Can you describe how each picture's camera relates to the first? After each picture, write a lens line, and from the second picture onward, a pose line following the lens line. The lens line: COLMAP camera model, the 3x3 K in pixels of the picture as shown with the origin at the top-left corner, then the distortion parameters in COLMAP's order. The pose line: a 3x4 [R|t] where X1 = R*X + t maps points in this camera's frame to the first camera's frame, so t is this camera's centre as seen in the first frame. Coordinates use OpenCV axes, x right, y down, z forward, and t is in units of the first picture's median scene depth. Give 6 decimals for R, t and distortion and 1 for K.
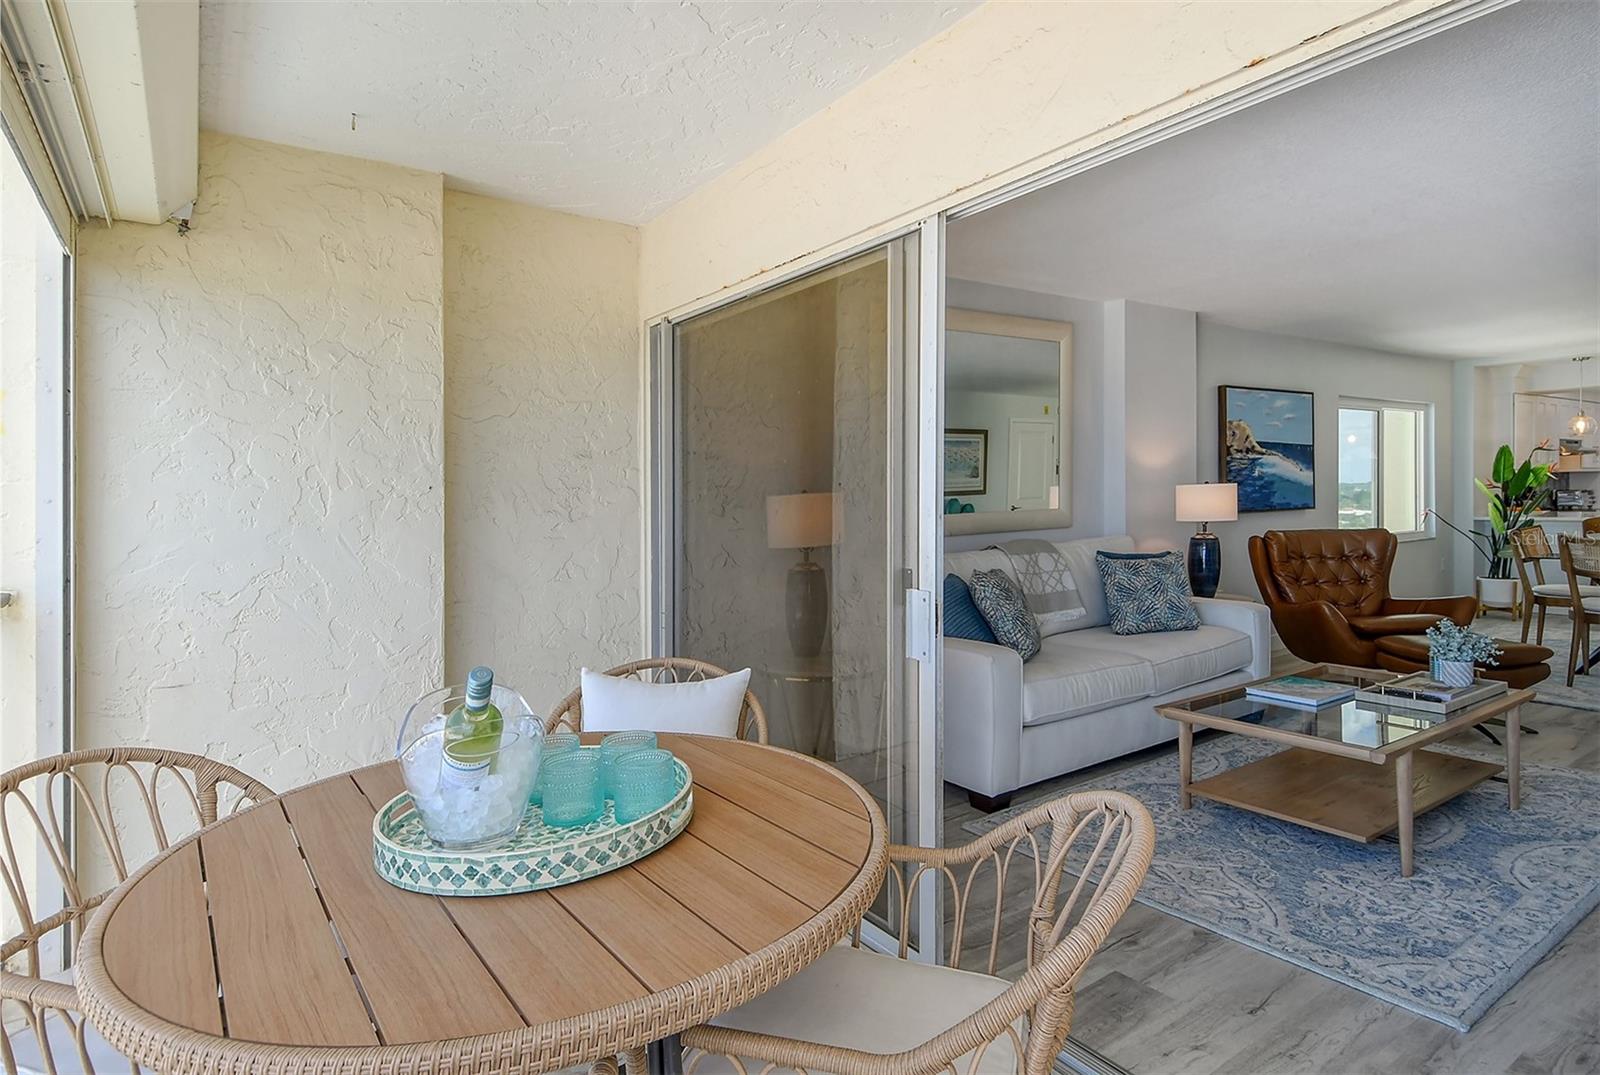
lens RADIAL K [[822.9, 0, 858.7], [0, 822.9, 510.8], [0, 0, 1]] dist [0.041577, -0.021714]
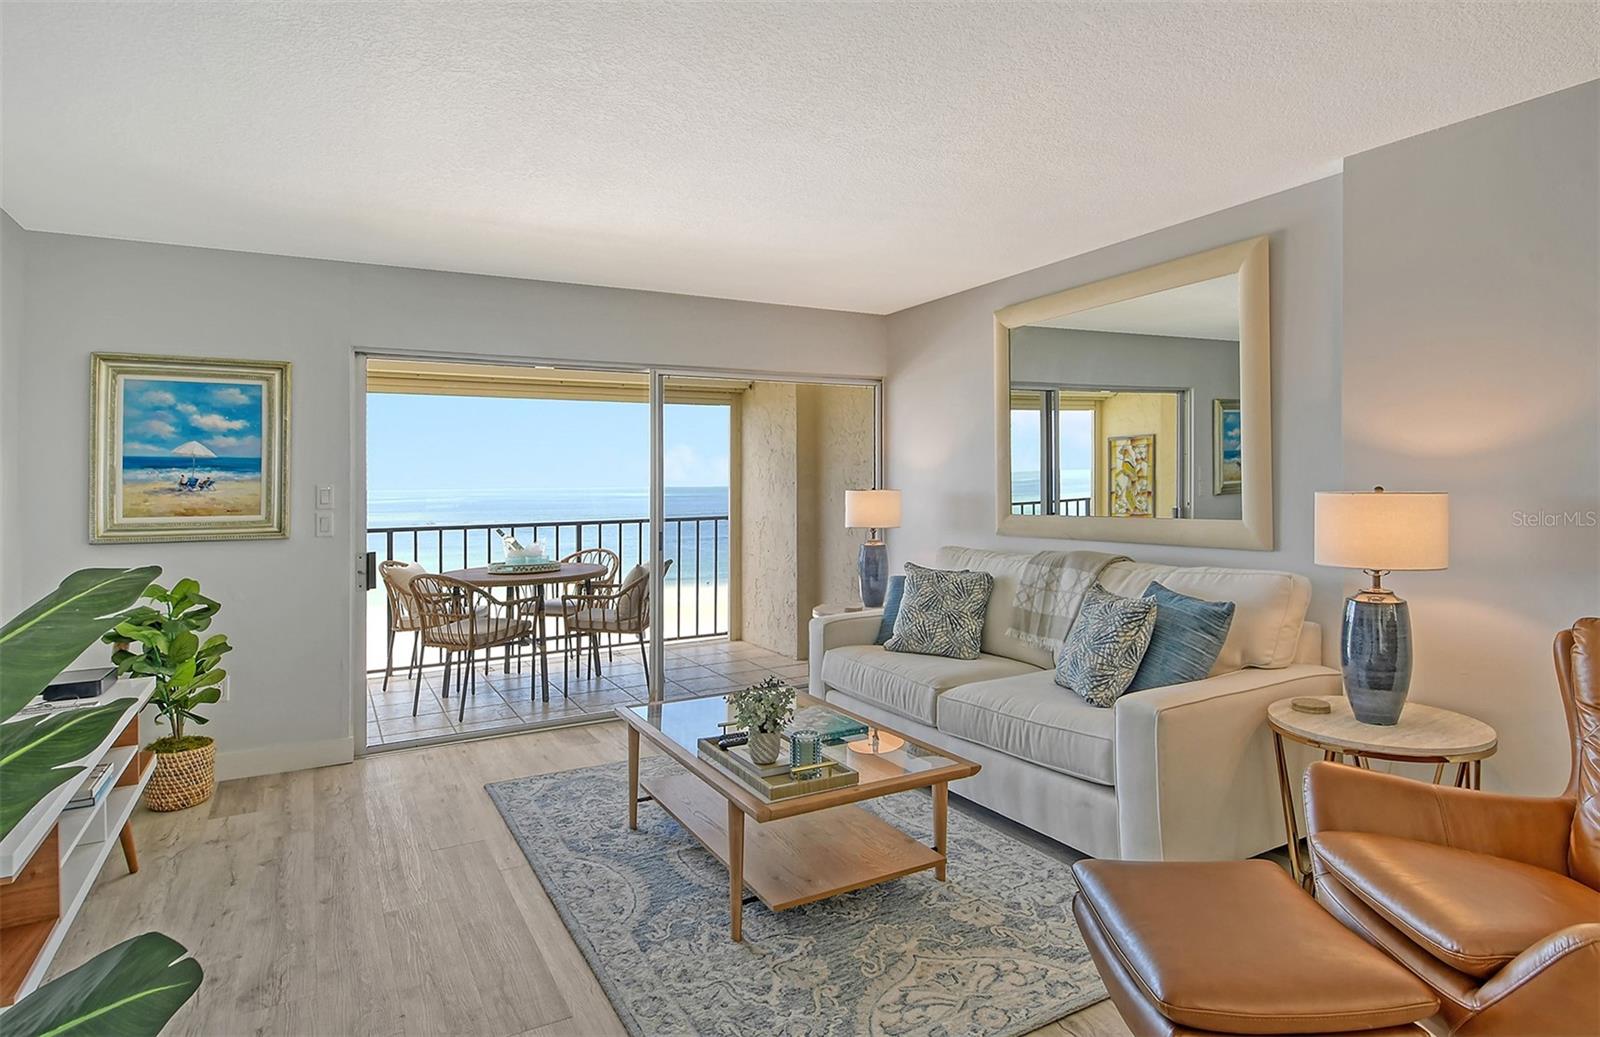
lens RADIAL K [[856.3, 0, 805.5], [0, 856.3, 482.1], [0, 0, 1]] dist [0.002393, -0.000649]
pose [[-0.090415, 0.024666, -0.995599, 0.969182], [-0.004626, 0.999672, 0.025187, -0.050086], [0.995893, 0.006883, -0.090271, 0.710155]]
